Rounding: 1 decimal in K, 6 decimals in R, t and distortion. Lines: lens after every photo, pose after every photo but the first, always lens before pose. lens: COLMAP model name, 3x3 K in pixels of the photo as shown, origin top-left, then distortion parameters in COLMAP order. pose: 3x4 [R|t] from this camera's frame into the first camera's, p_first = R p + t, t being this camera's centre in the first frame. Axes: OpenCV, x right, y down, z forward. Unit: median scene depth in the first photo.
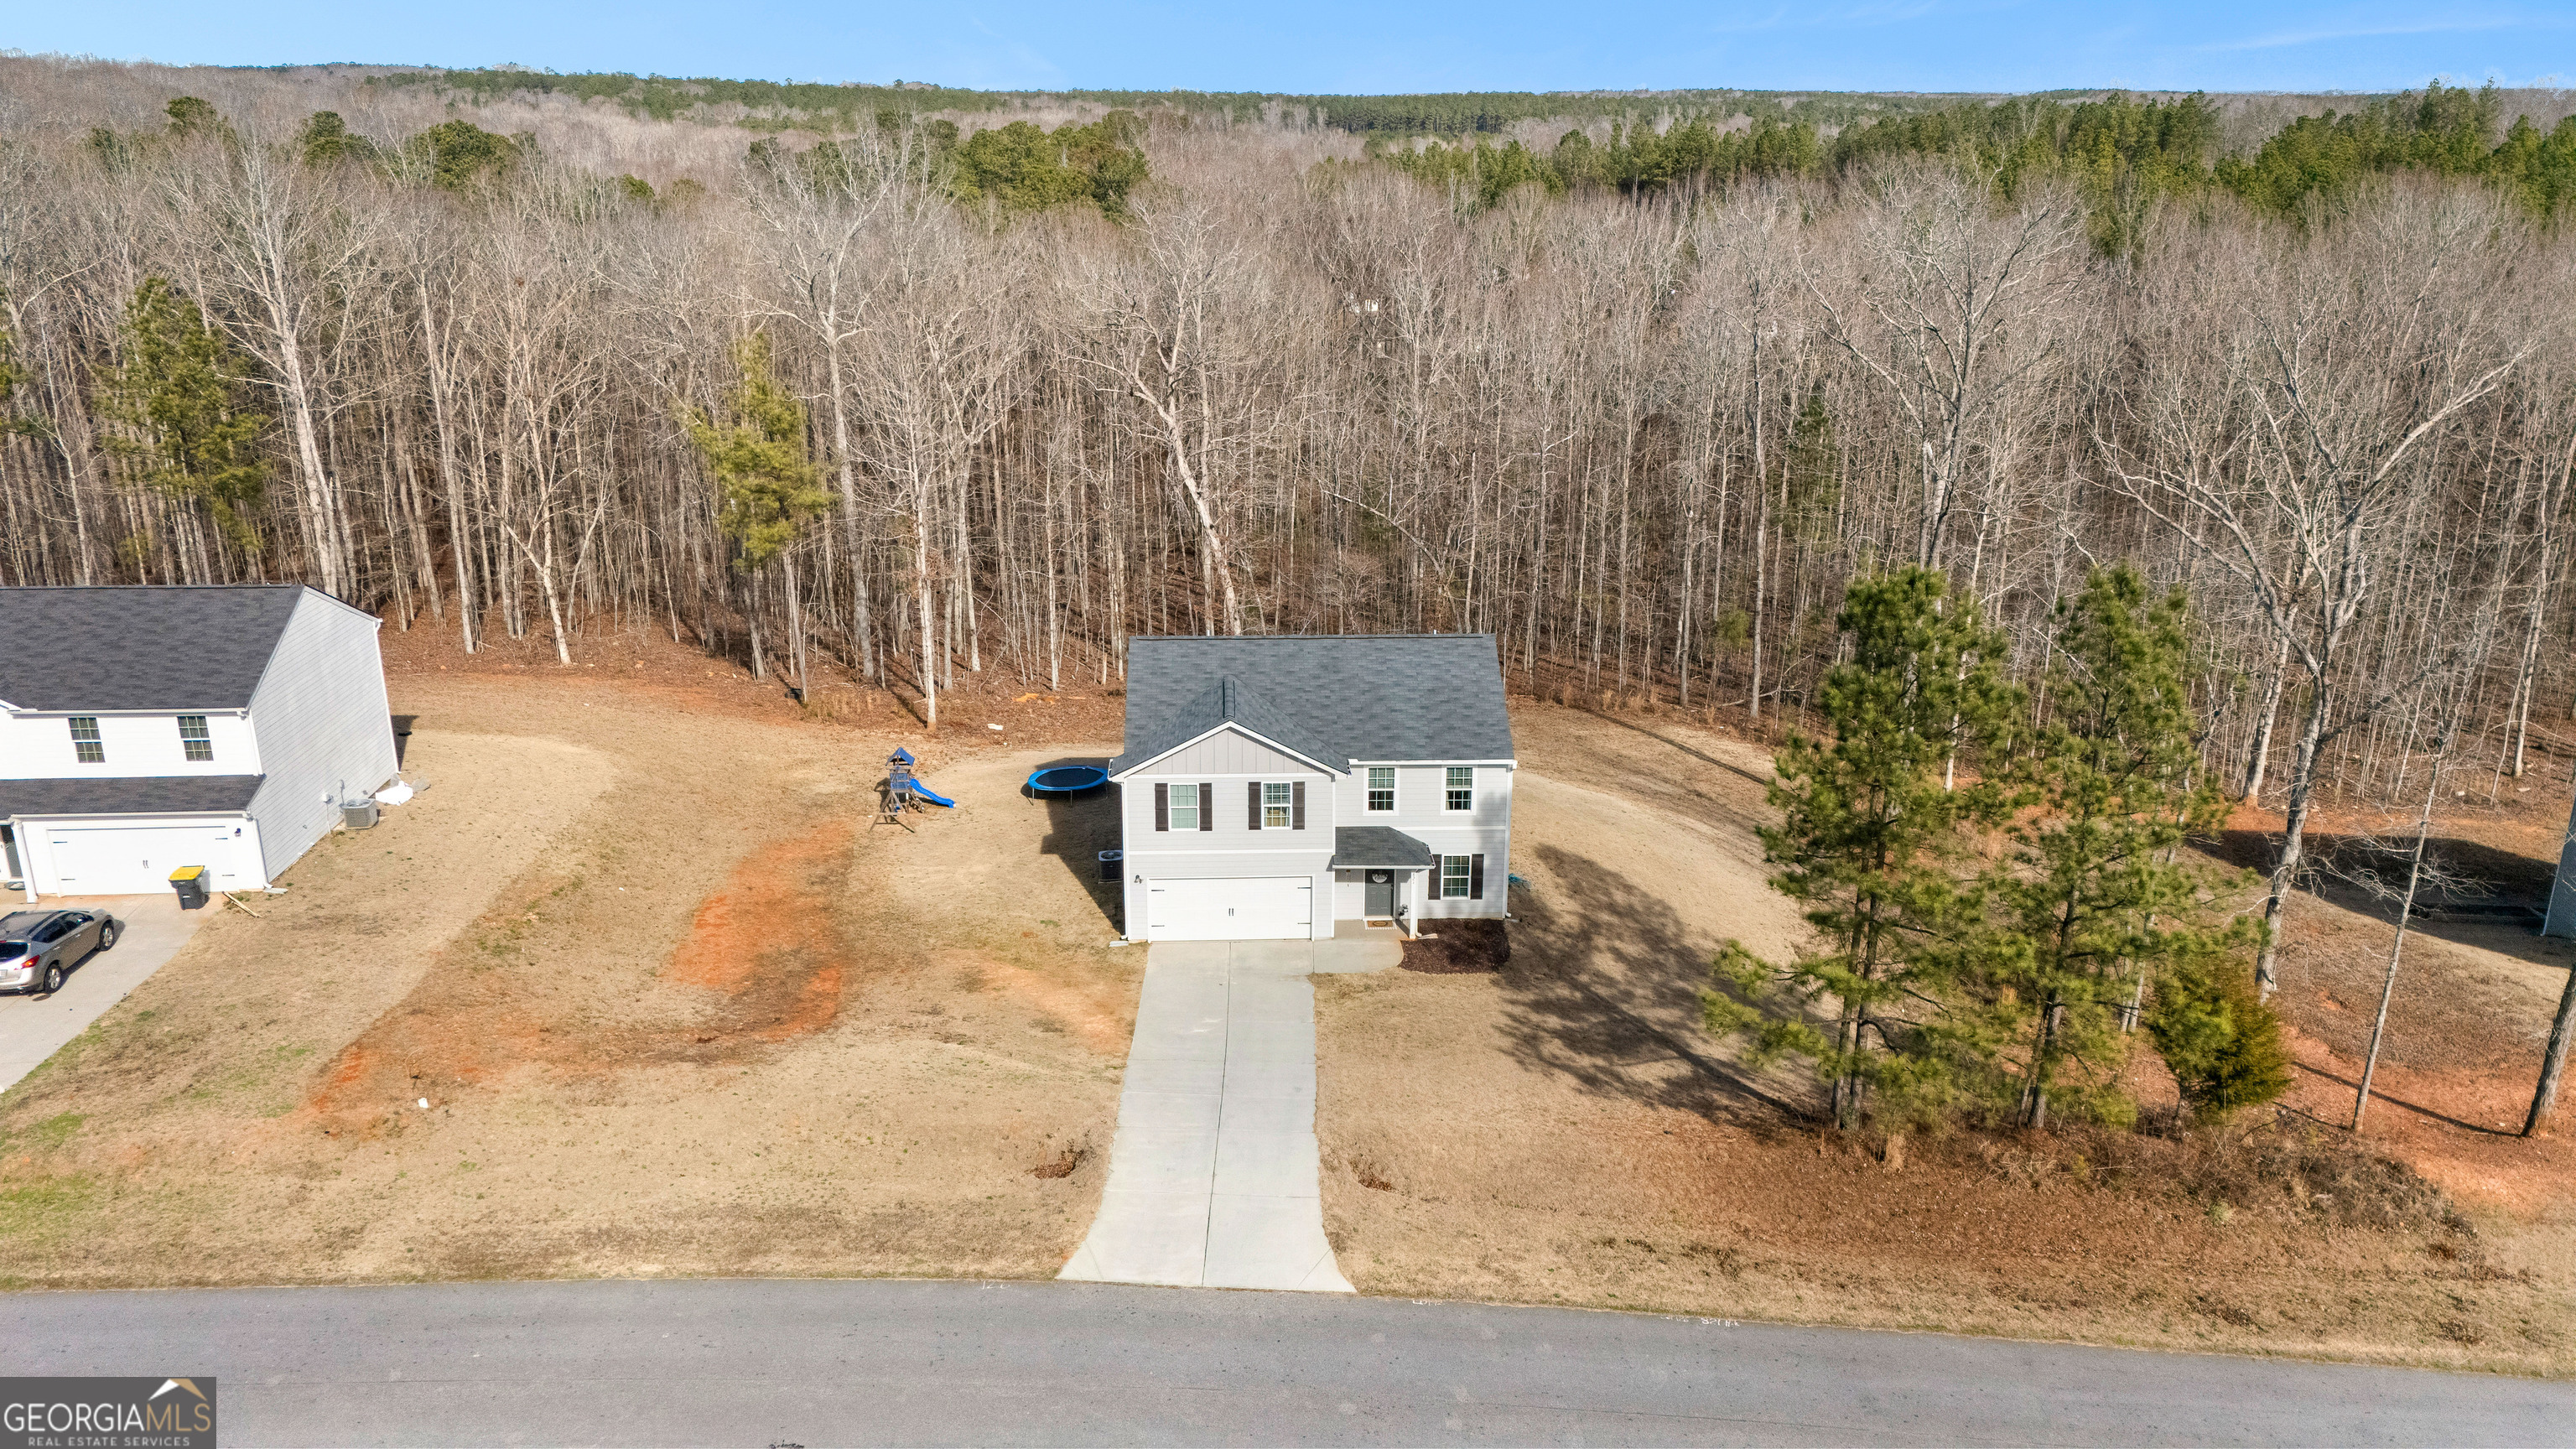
lens RADIAL K [[1887.3, 0, 1288.0], [0, 1887.3, 724.5], [0, 0, 1]] dist [0.049143, 0.001638]
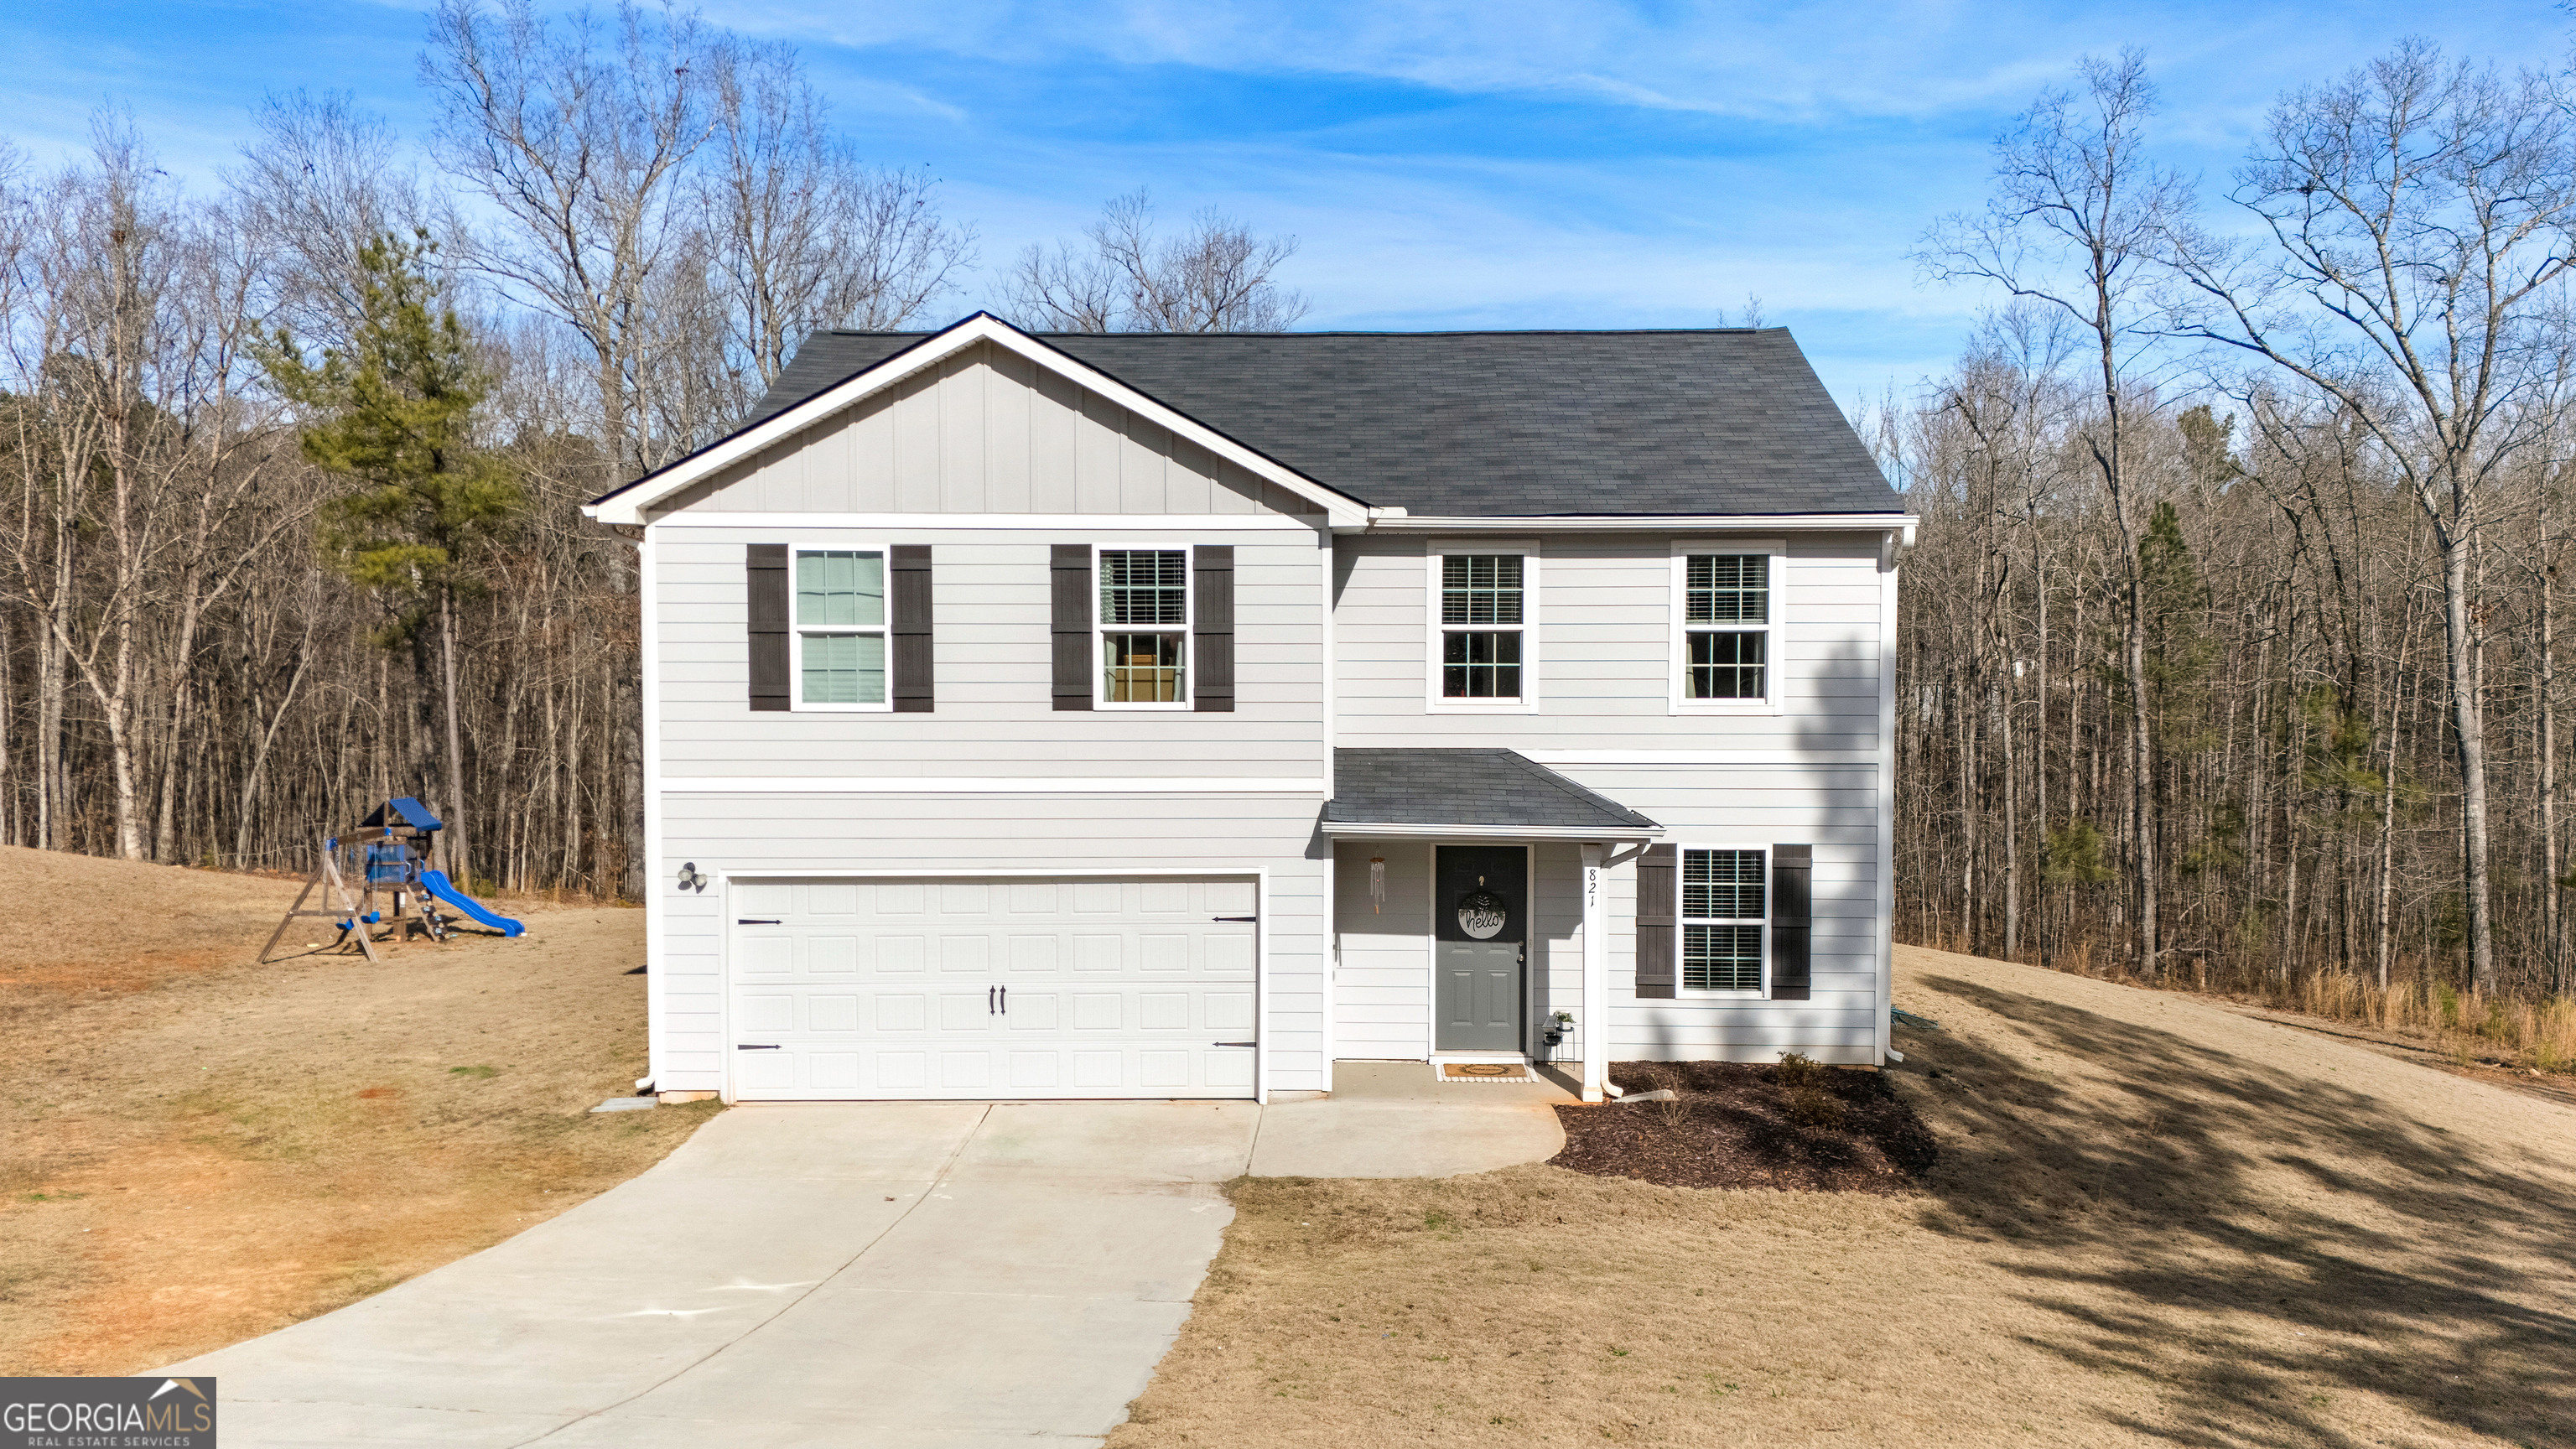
lens RADIAL K [[1856.1, 0, 1288.0], [0, 1856.1, 724.5], [0, 0, 1]] dist [0.157248, -0.229183]
pose [[0.998172, 0.000631, -0.060433, 0.036195], [-0.017256, 0.961295, -0.274982, 0.141443], [0.057920, 0.275522, 0.959548, 0.709877]]
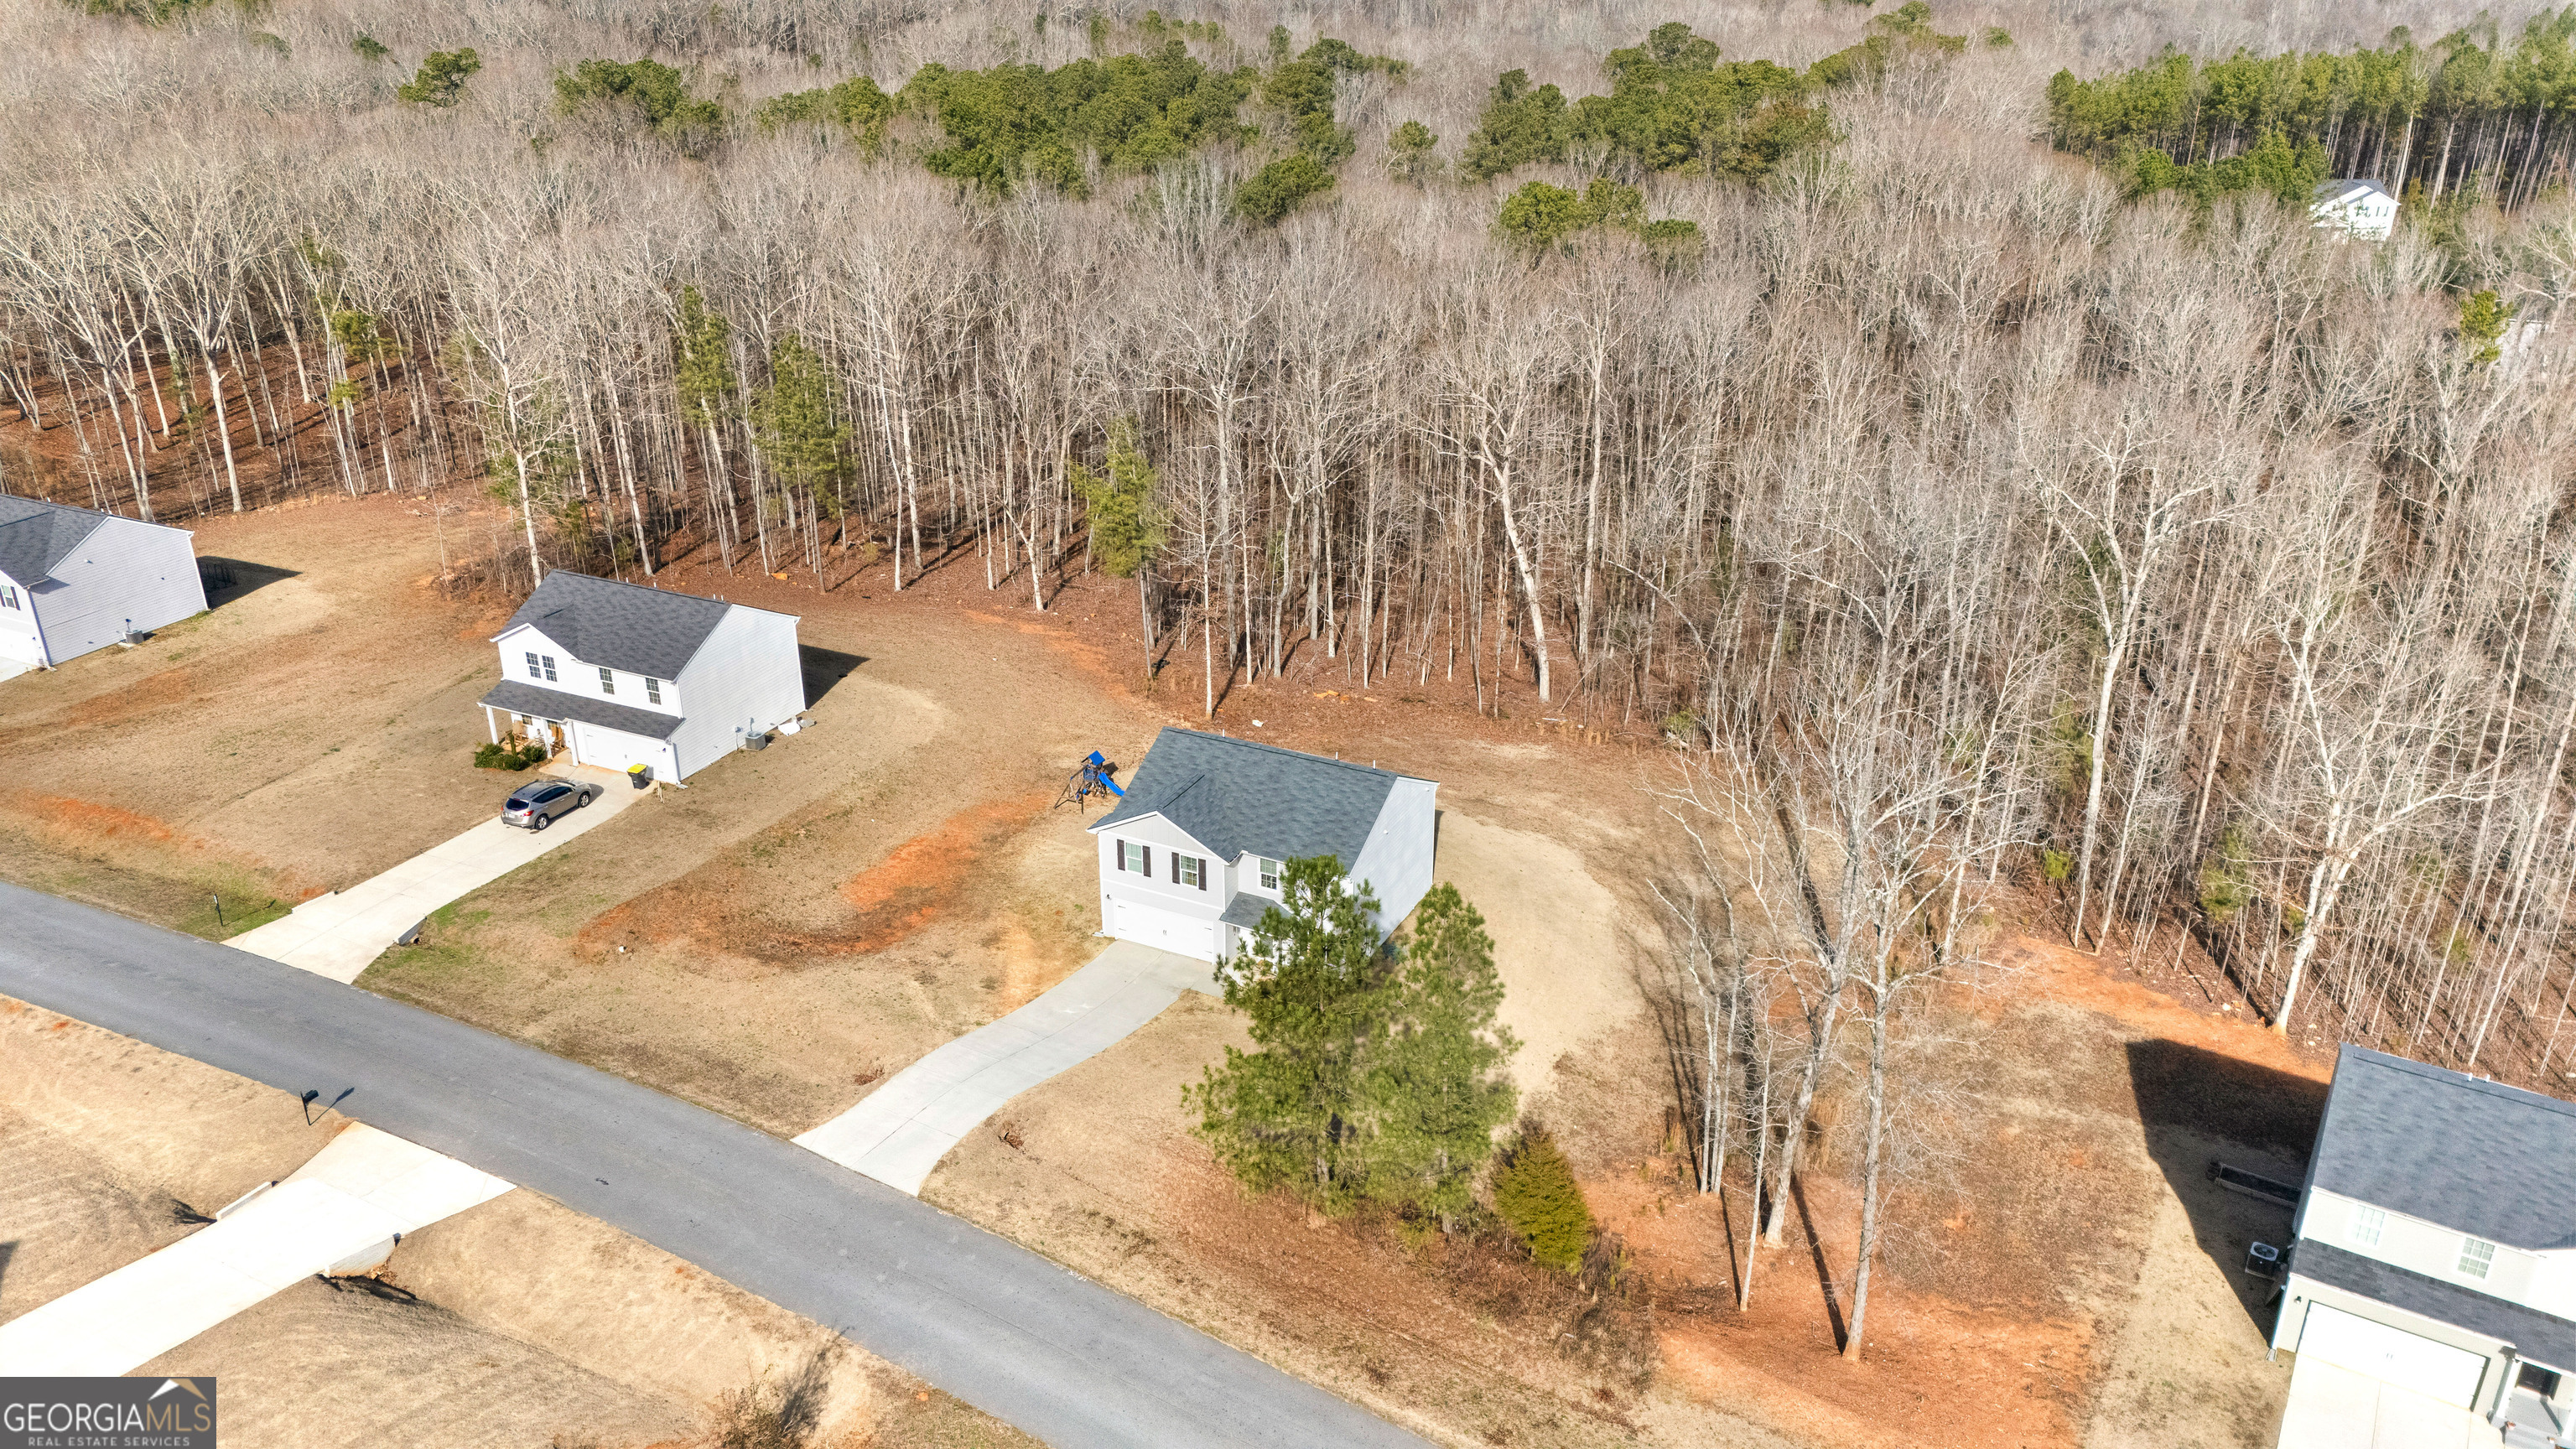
lens RADIAL K [[1856.1, 0, 1288.0], [0, 1856.1, 724.5], [0, 0, 1]] dist [0.157248, -0.229183]
pose [[0.881761, 0.192212, -0.430758, 0.661128], [-0.149120, 0.979965, 0.132031, -0.270438], [0.447505, -0.052185, 0.892757, -0.250531]]
